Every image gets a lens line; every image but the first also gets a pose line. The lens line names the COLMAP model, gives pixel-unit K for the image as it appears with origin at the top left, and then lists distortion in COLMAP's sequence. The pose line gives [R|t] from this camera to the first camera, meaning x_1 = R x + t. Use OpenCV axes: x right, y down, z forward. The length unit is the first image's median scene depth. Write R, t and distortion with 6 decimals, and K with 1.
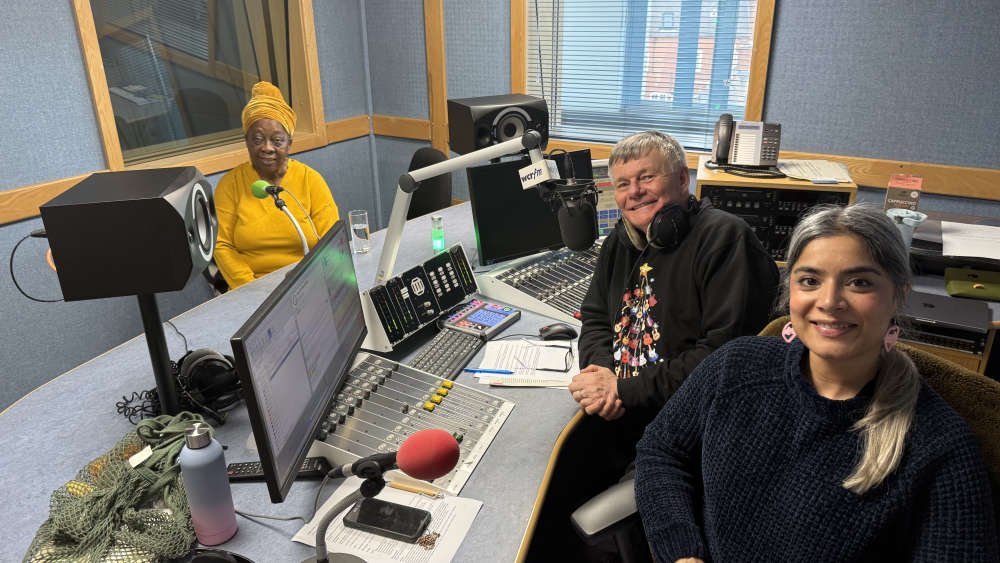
lens RADIAL K [[711.4, 0, 500.5], [0, 711.4, 287.5], [0, 0, 1]] dist [0.089251, -0.104324]
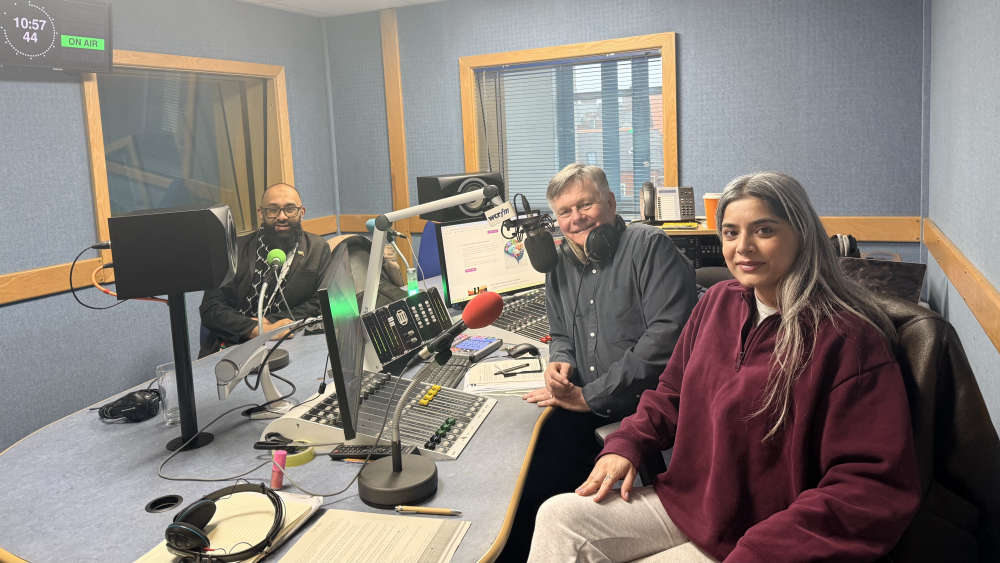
lens RADIAL K [[711.4, 0, 501.4], [0, 711.4, 215.1], [0, 0, 1]] dist [0.089251, -0.104324]
pose [[0.995315, -0.042162, 0.087006, -0.046205], [0.065375, 0.956485, -0.284362, 0.159766], [-0.071230, 0.288718, 0.954761, -0.125829]]
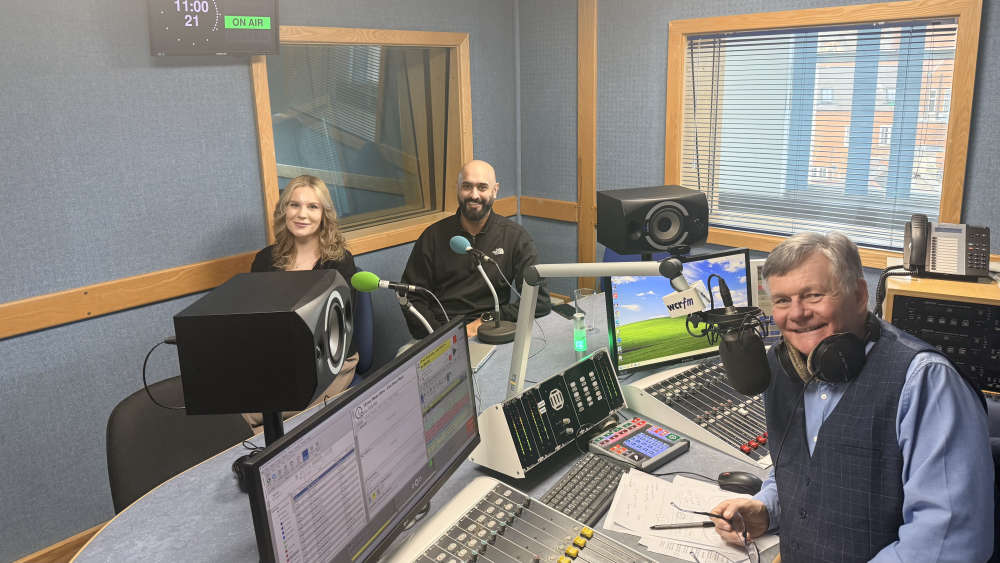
lens RADIAL K [[711.4, 0, 503.7], [0, 711.4, 221.3], [0, 0, 1]] dist [0.089251, -0.104324]
pose [[0.980411, 0.029812, -0.194694, -0.011839], [-0.064393, 0.982674, -0.173796, -0.055683], [0.186140, 0.182928, 0.965344, 0.071684]]
